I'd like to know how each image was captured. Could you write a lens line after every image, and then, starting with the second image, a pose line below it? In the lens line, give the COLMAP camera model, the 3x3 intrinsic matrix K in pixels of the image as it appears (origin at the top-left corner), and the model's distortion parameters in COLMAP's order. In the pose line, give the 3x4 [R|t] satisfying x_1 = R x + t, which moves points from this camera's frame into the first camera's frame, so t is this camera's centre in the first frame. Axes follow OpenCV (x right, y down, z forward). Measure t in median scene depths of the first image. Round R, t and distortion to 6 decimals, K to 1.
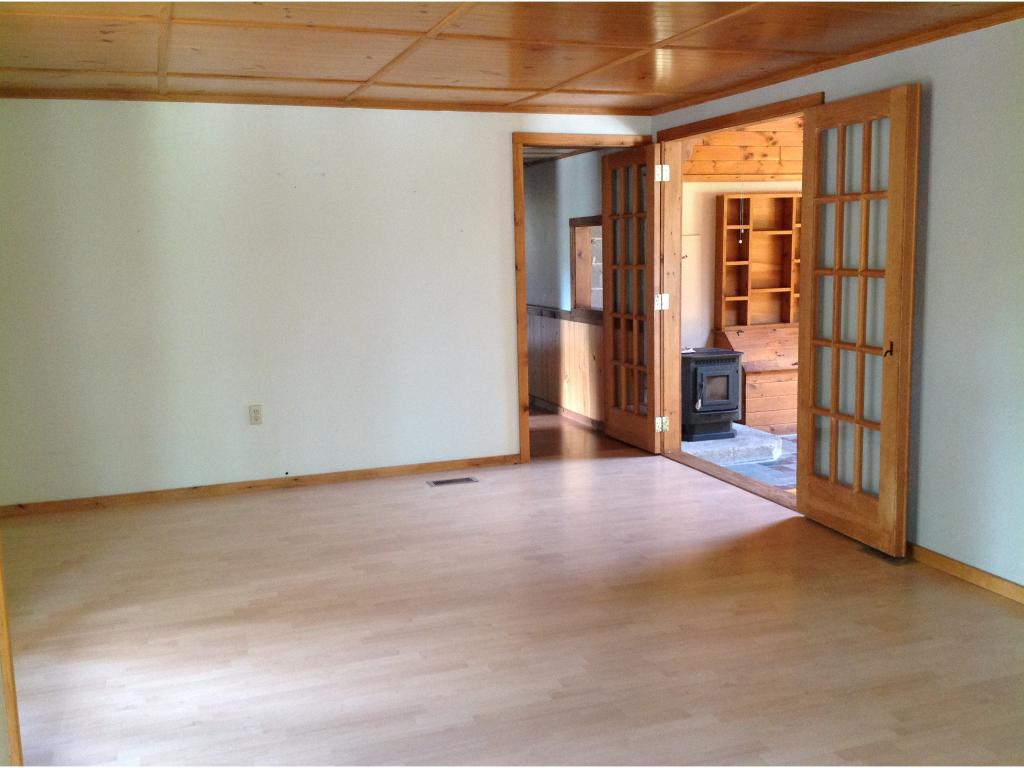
lens RADIAL K [[977.2, 0, 512.0], [0, 977.2, 384.0], [0, 0, 1]] dist [0.130973, -0.316365]
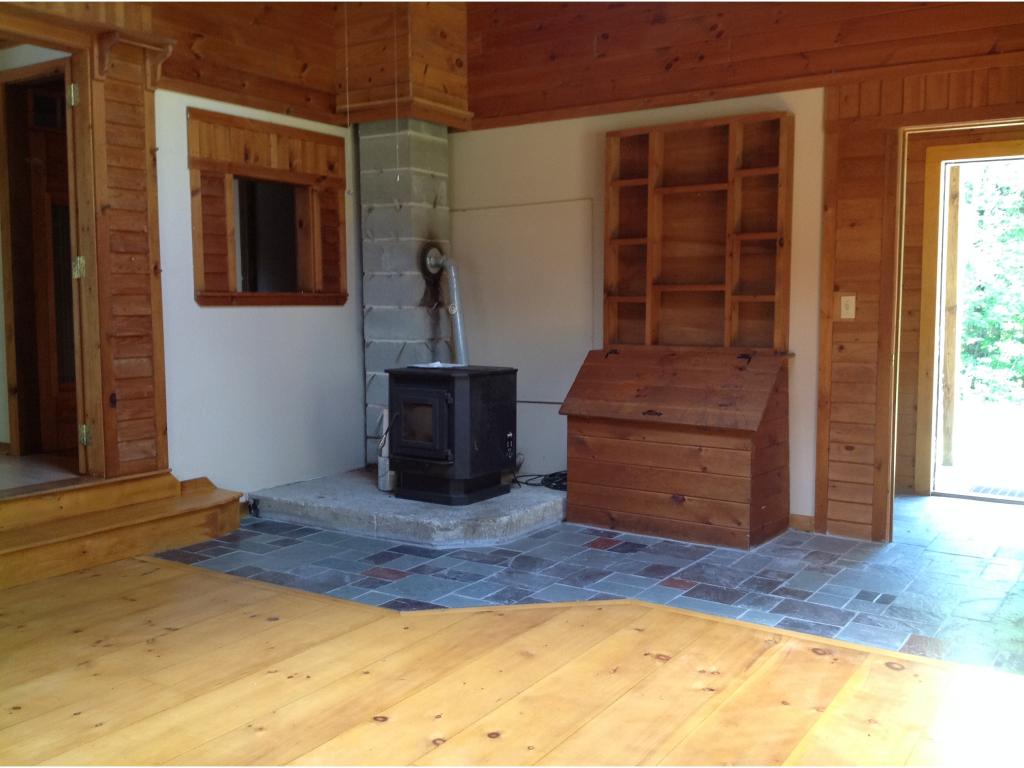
lens RADIAL K [[977.2, 0, 512.0], [0, 977.2, 384.0], [0, 0, 1]] dist [0.130973, -0.316365]
pose [[0.607817, 0.089313, -0.789038, 0.676303], [-0.125662, 0.991952, 0.015480, -0.035352], [0.784071, 0.089743, 0.614149, 0.577293]]
